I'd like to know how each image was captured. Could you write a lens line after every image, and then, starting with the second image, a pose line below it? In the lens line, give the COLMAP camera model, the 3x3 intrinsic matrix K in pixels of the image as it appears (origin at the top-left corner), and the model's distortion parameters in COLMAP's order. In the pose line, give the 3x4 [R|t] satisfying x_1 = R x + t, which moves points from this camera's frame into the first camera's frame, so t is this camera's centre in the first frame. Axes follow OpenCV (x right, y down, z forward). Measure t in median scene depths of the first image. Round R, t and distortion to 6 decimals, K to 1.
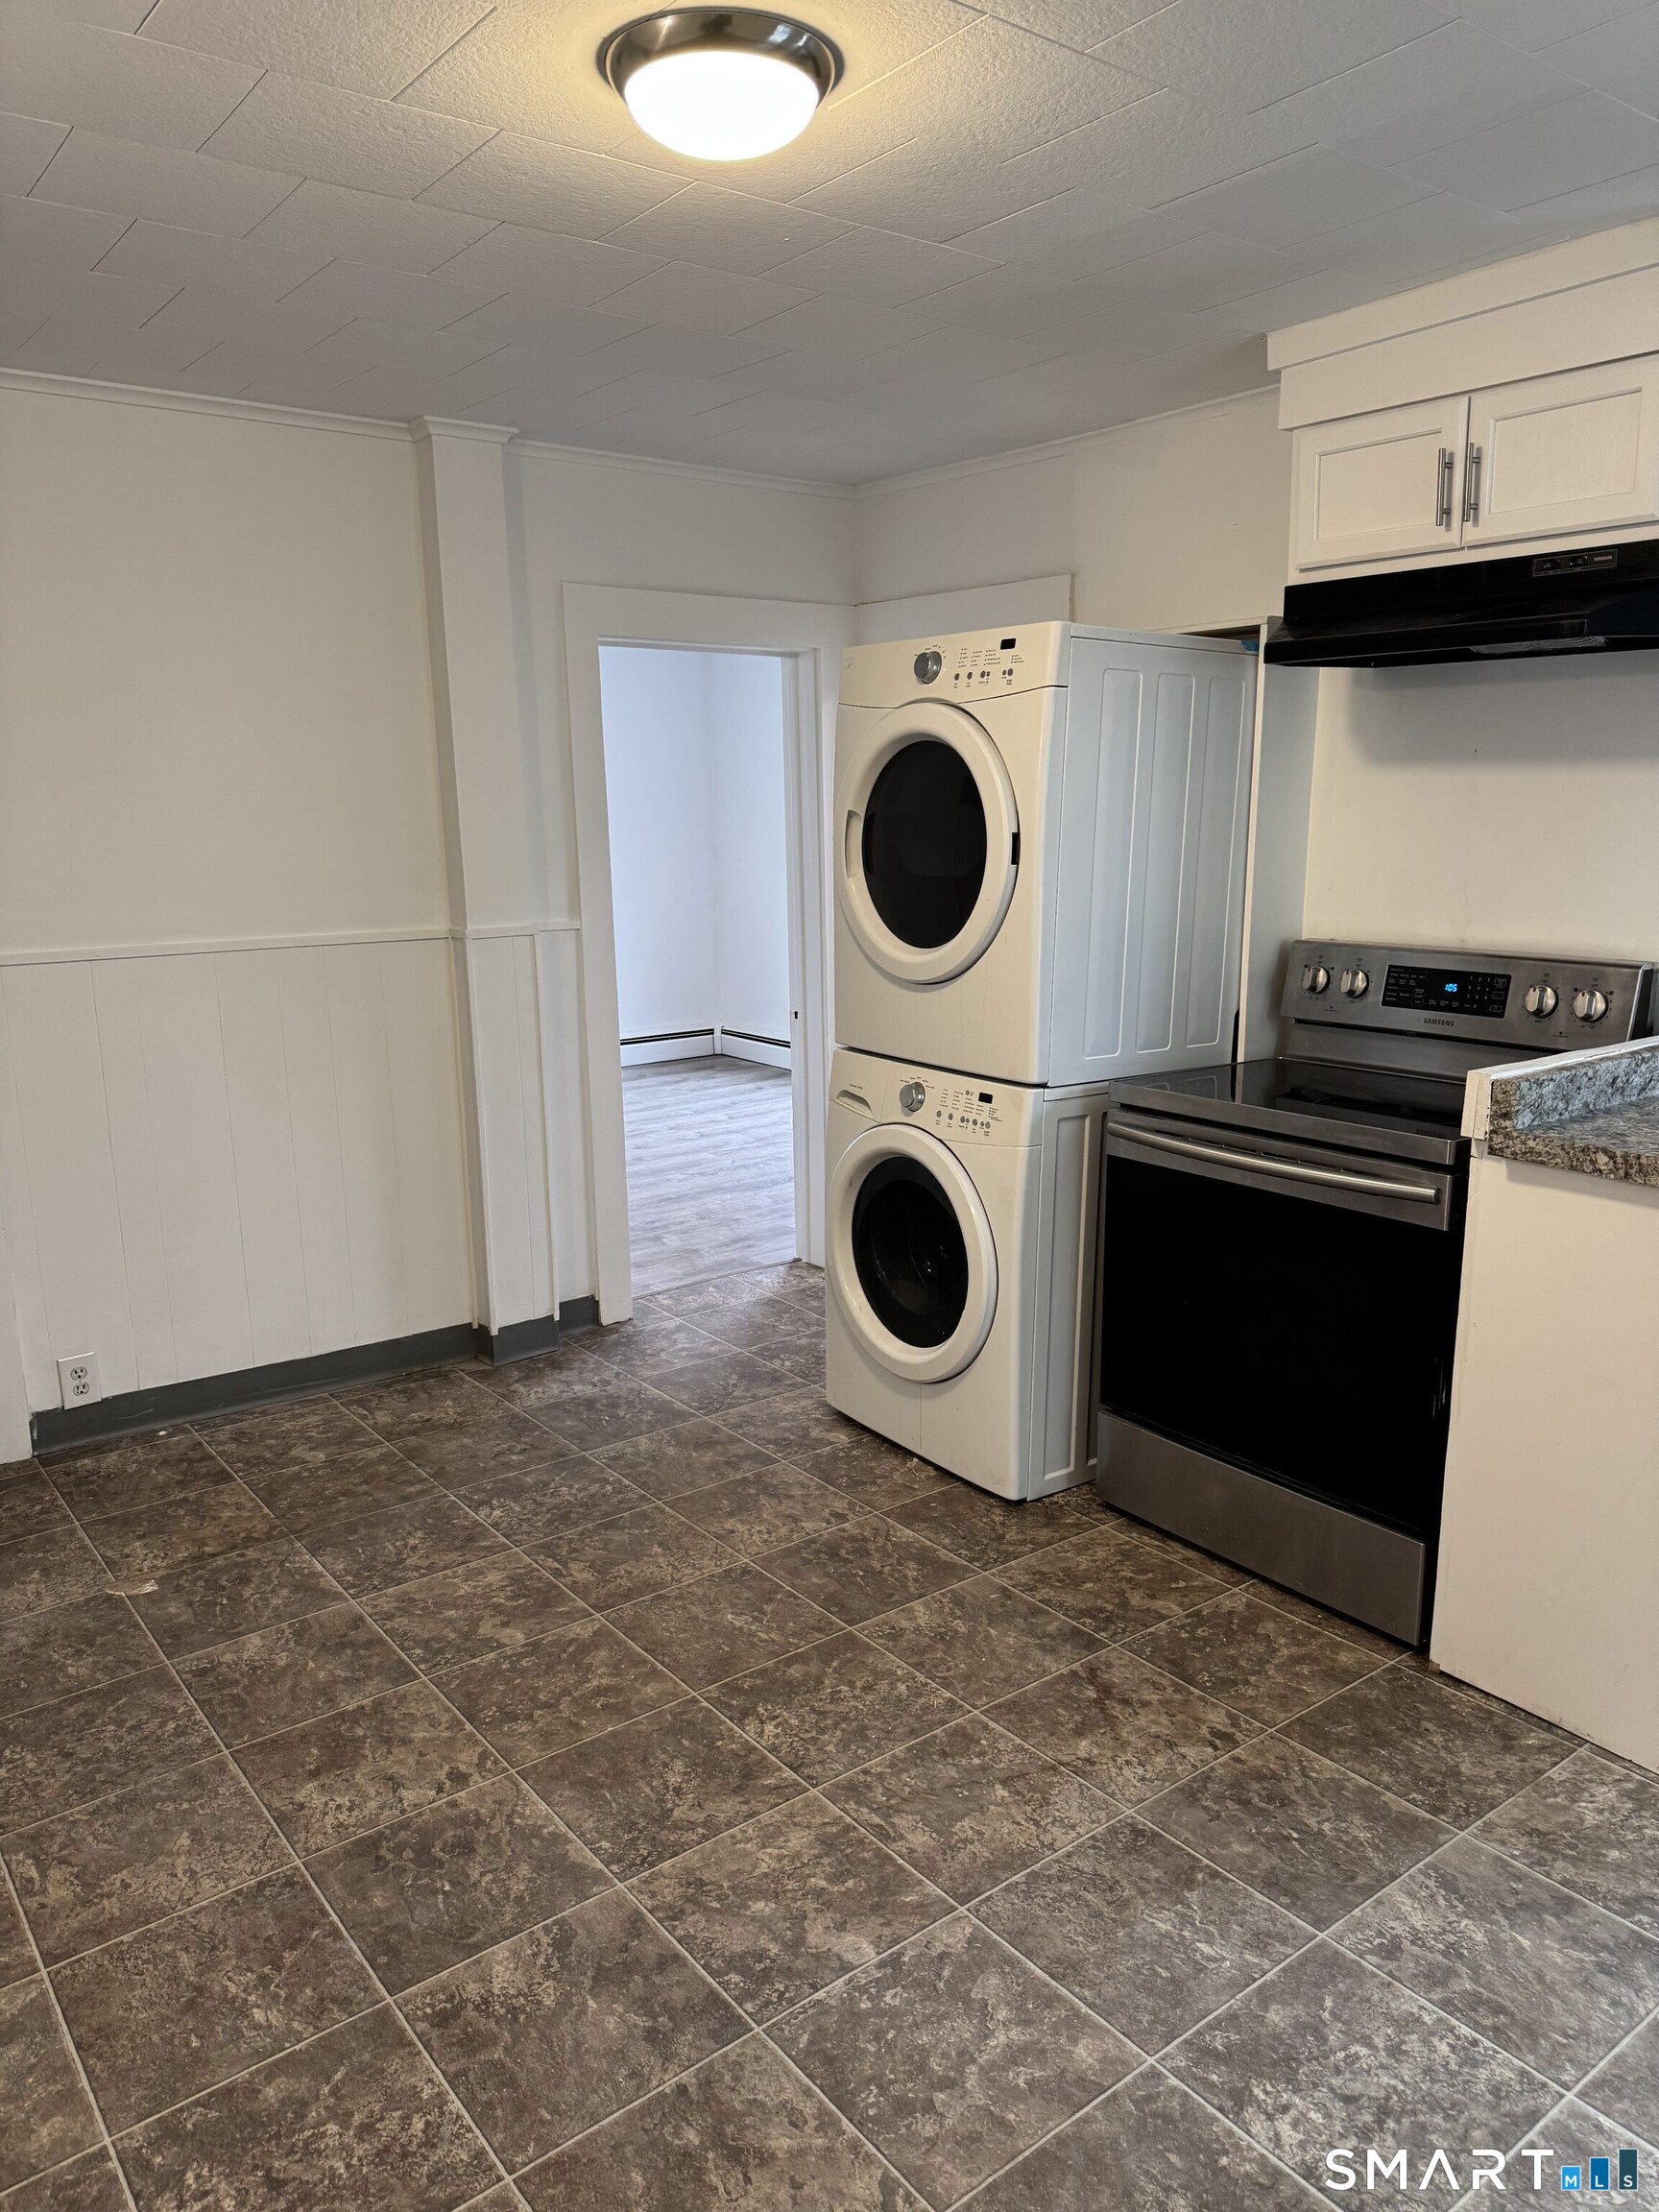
lens RADIAL K [[1566.3, 0, 820.0], [0, 1566.3, 1120.8], [0, 0, 1]] dist [0.041129, -0.042737]
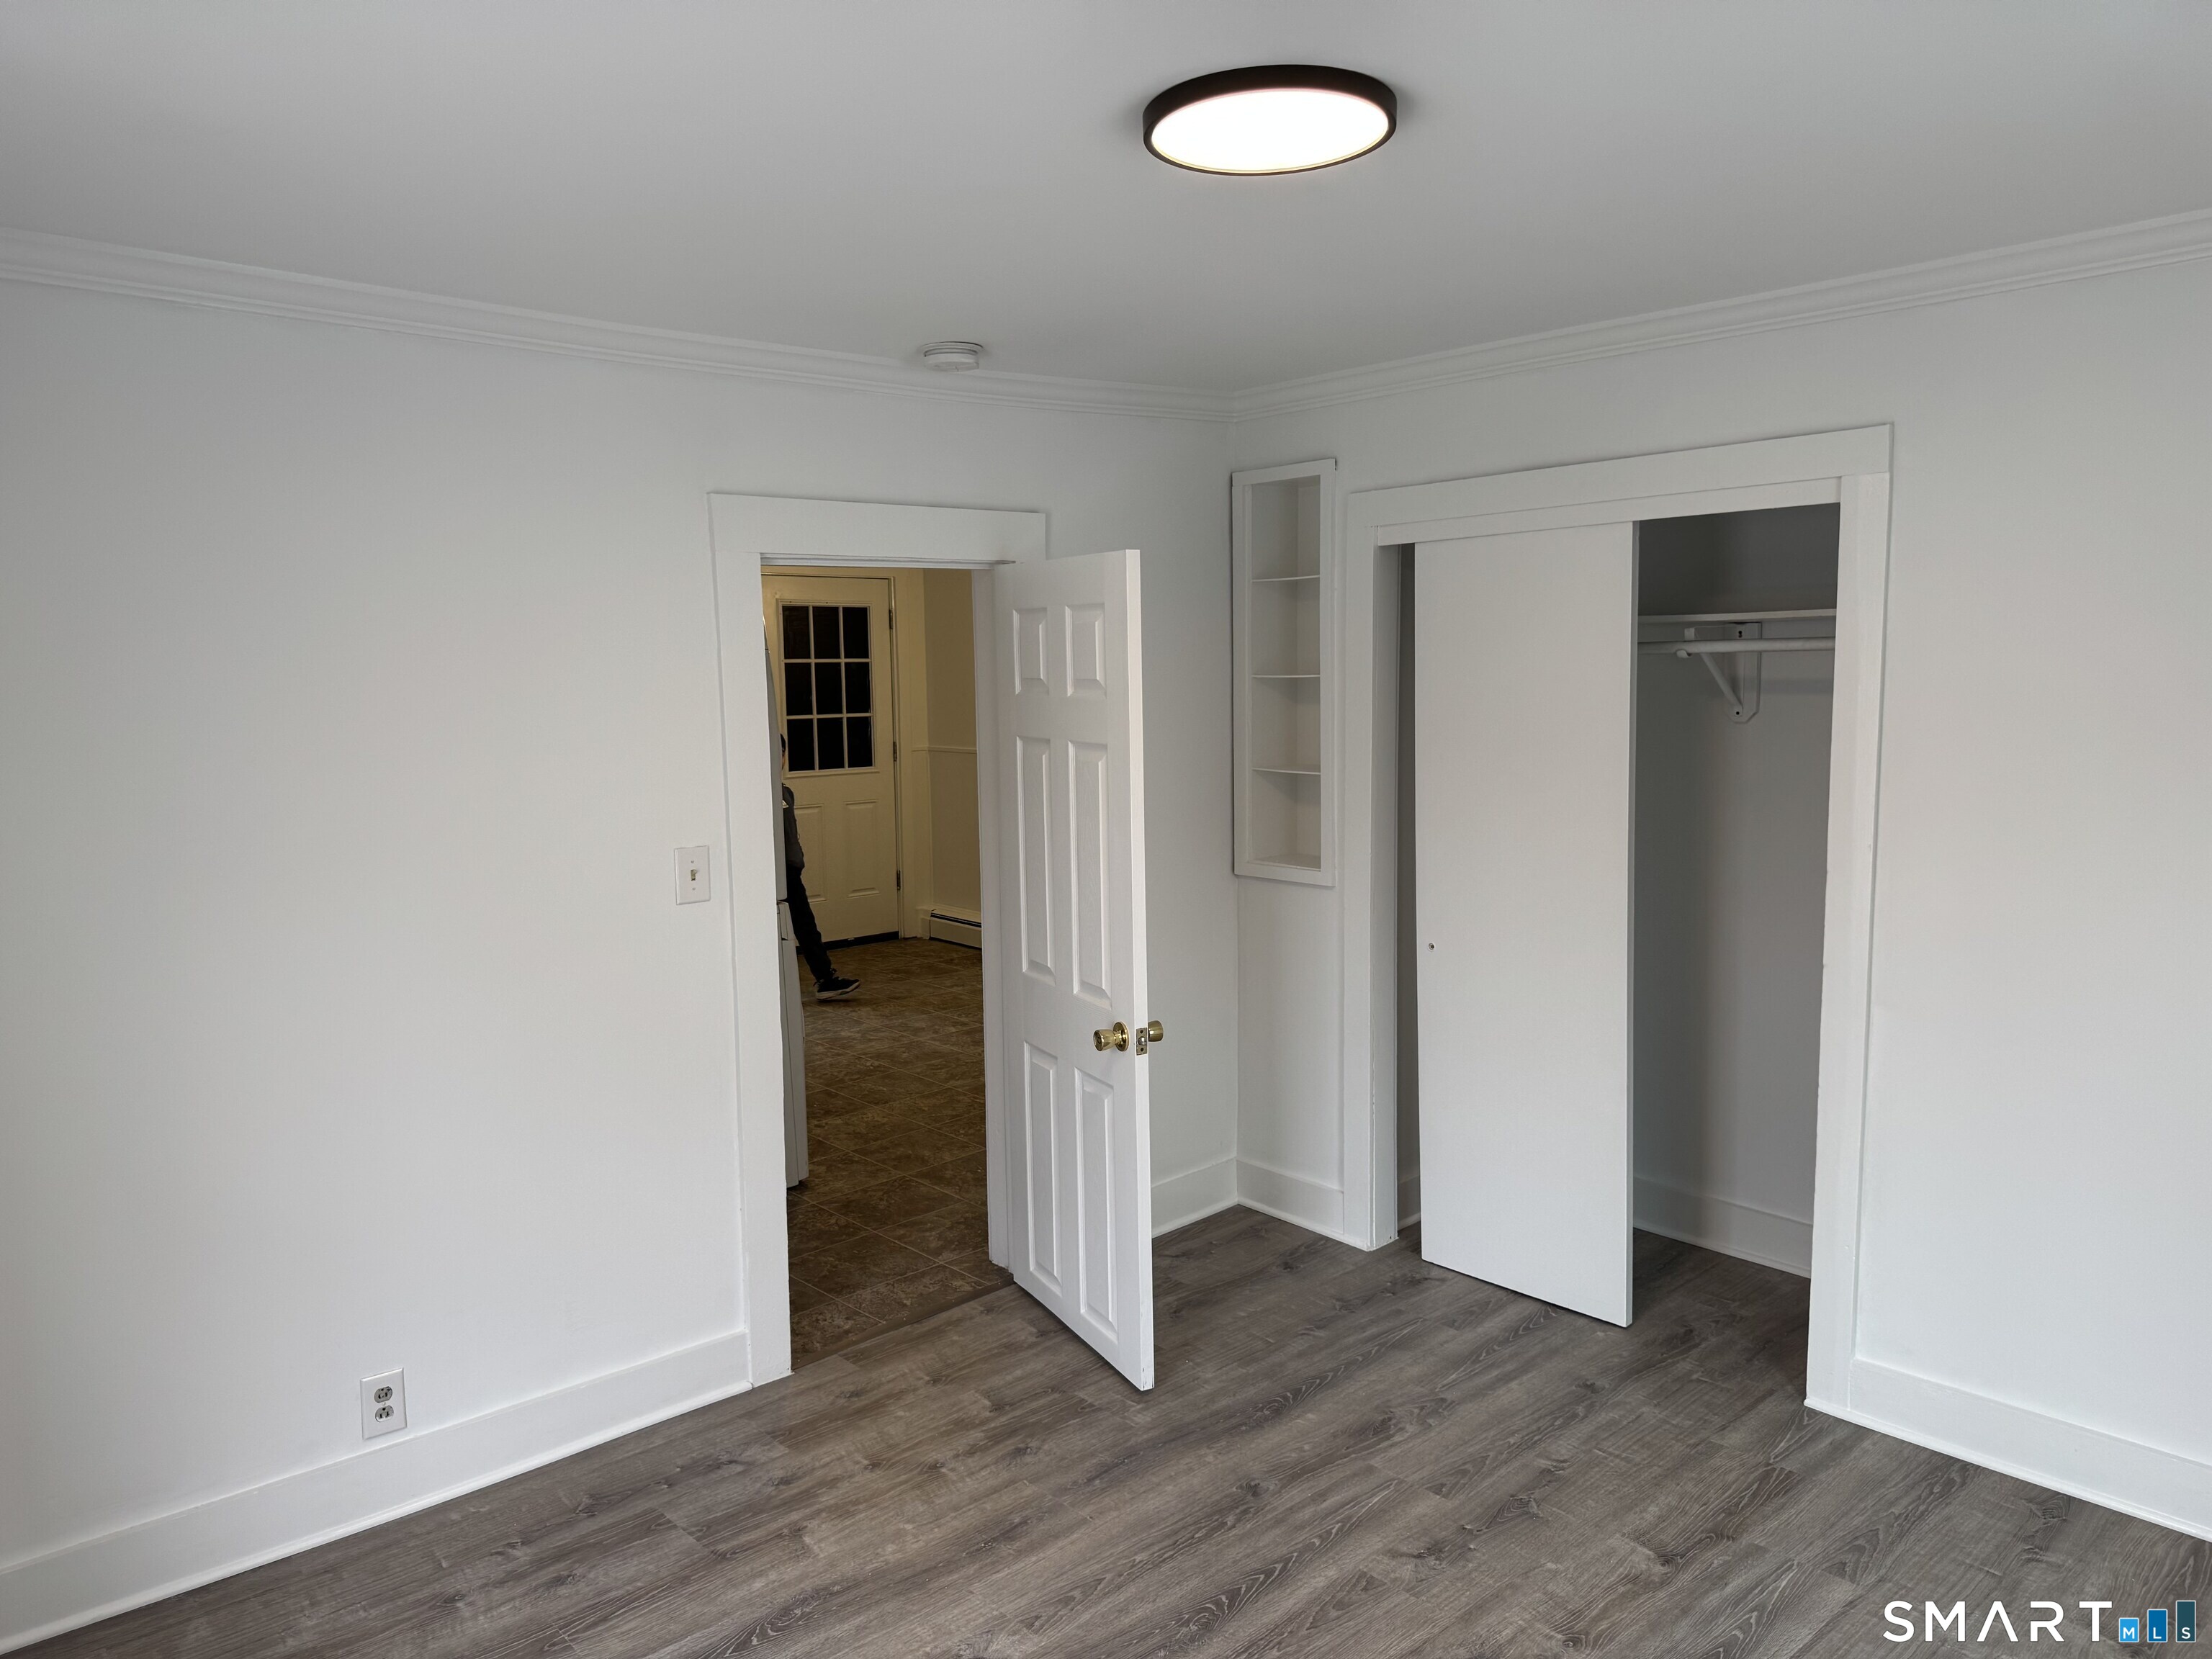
lens RADIAL K [[1566.3, 0, 1101.6], [0, 1566.3, 825.9], [0, 0, 1]] dist [0.041129, -0.042737]
pose [[-0.995888, 0.048612, -0.076441, -0.195786], [0.020440, 0.942642, 0.333179, -0.673559], [0.088253, 0.330247, -0.939760, 2.785297]]
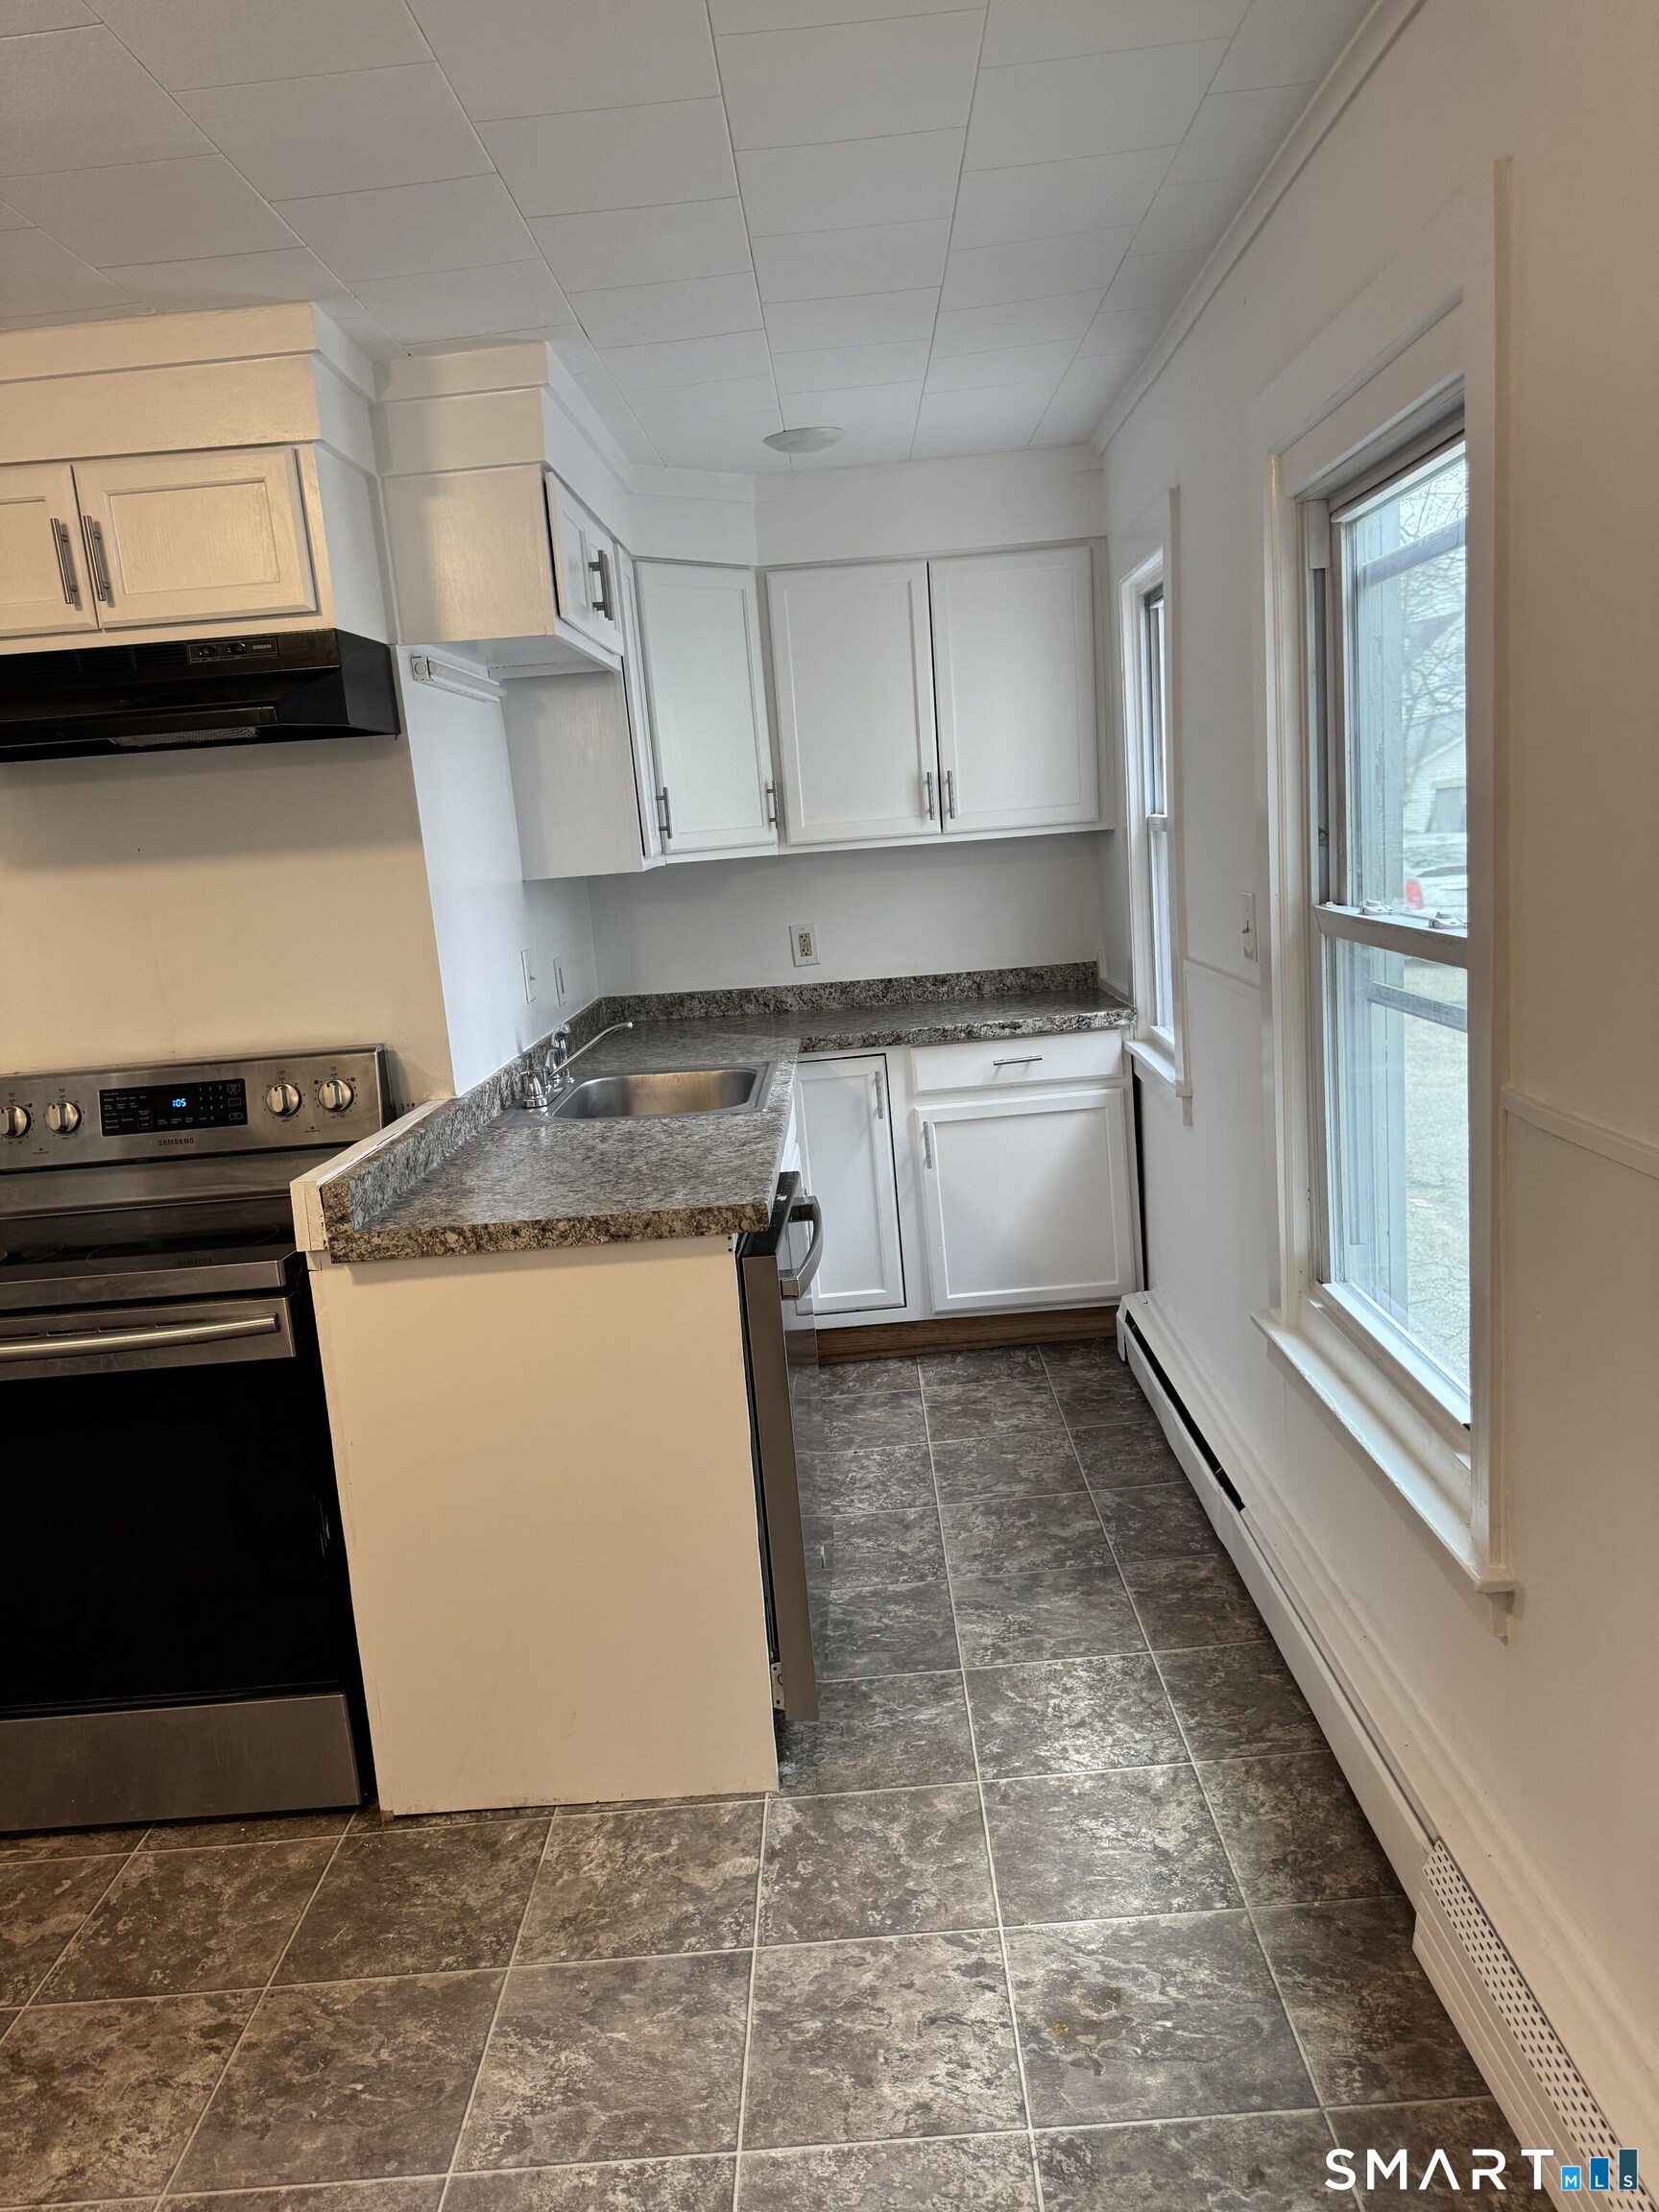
lens RADIAL K [[1566.3, 0, 826.6], [0, 1566.3, 1122.6], [0, 0, 1]] dist [0.041129, -0.042737]
pose [[0.607725, -0.179081, 0.773692, -0.089154], [0.233089, 0.971557, 0.041790, -0.025331], [-0.759170, 0.154942, 0.632182, 0.141944]]
